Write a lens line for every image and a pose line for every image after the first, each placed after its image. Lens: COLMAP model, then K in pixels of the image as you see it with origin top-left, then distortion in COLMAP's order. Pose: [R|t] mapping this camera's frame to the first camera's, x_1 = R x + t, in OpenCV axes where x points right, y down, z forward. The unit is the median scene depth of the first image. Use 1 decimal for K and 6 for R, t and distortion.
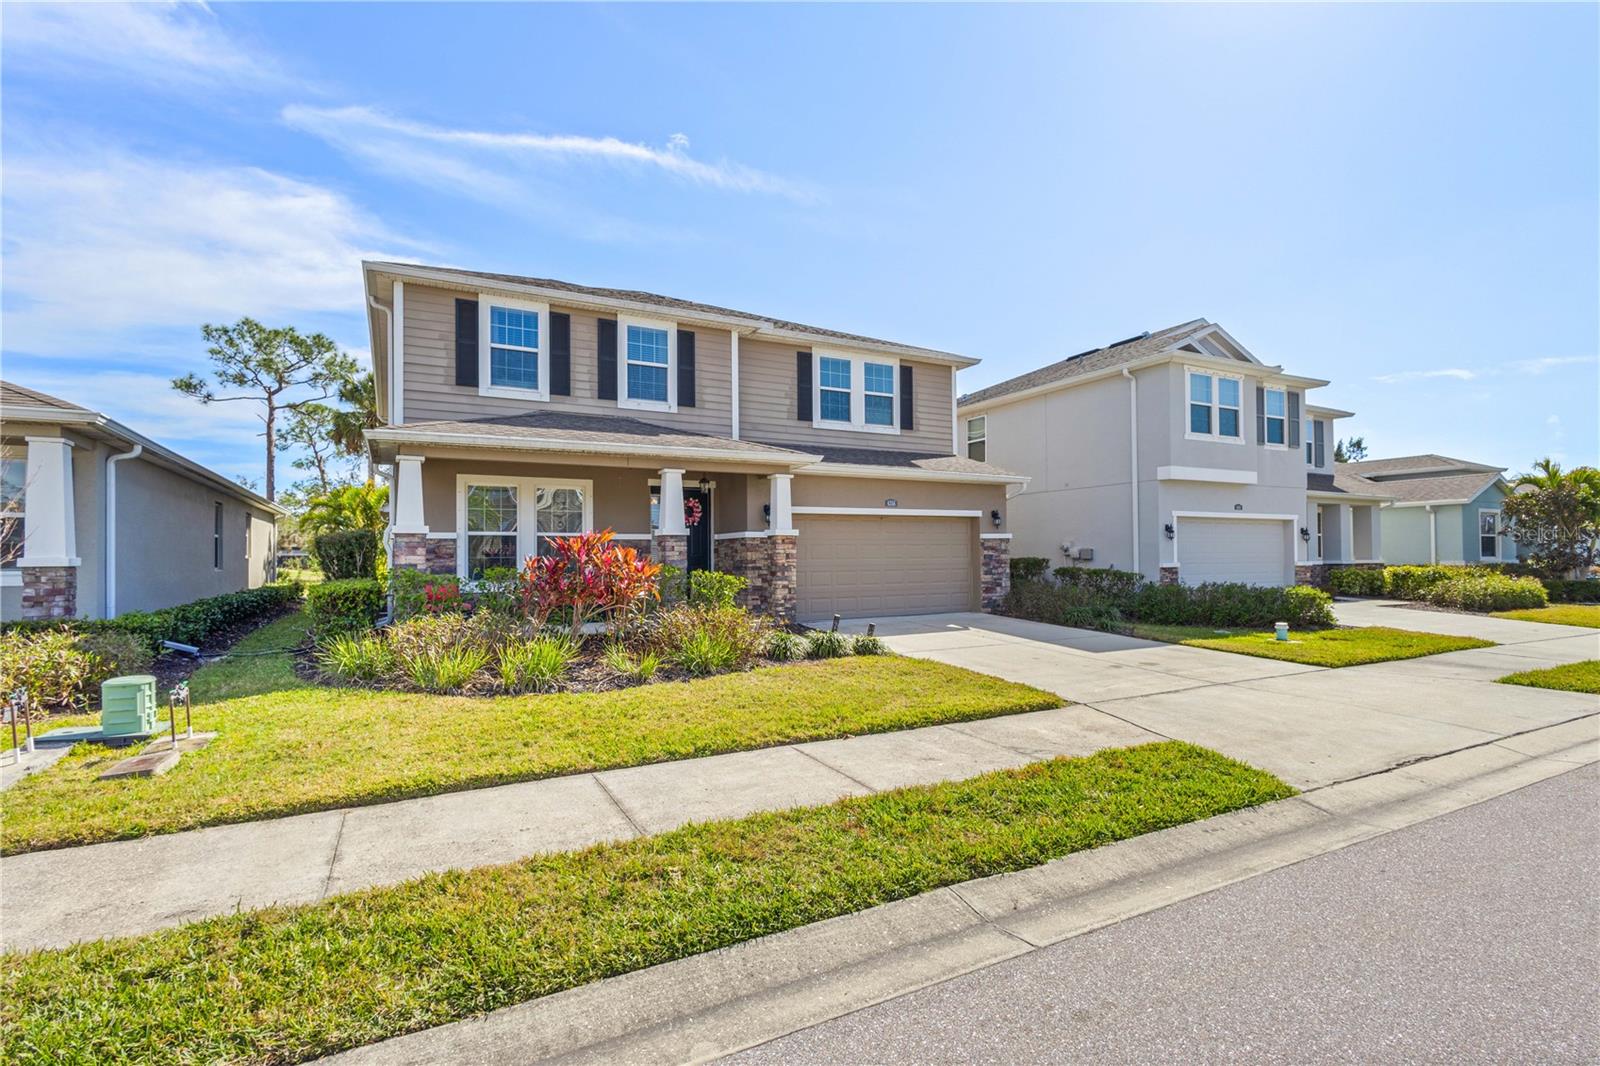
lens RADIAL K [[747.7, 0, 793.4], [0, 747.7, 540.1], [0, 0, 1]] dist [0.015030, -0.003020]
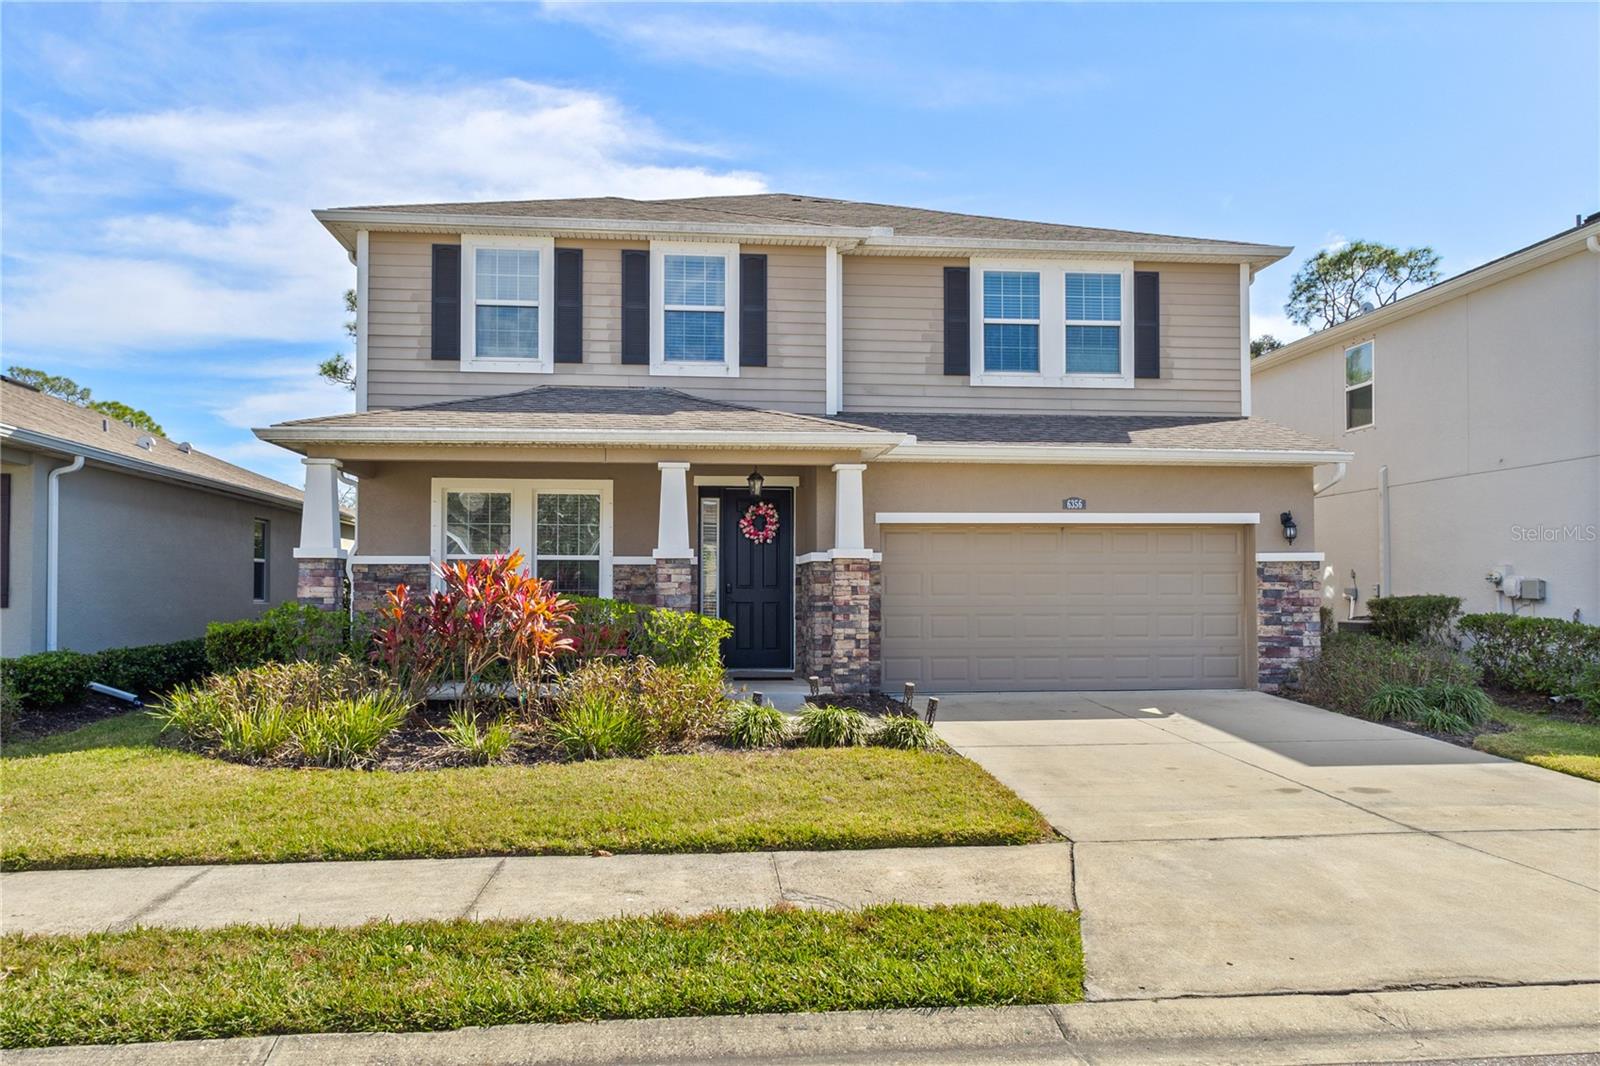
lens RADIAL K [[1194.6, 0, 805.2], [0, 1194.6, 542.5], [0, 0, 1]] dist [0.012357, -0.002611]
pose [[0.929494, -0.010157, -0.368698, 0.315931], [0.002316, 0.999762, -0.021702, 0.002708], [0.368830, 0.019318, 0.929296, 0.028163]]
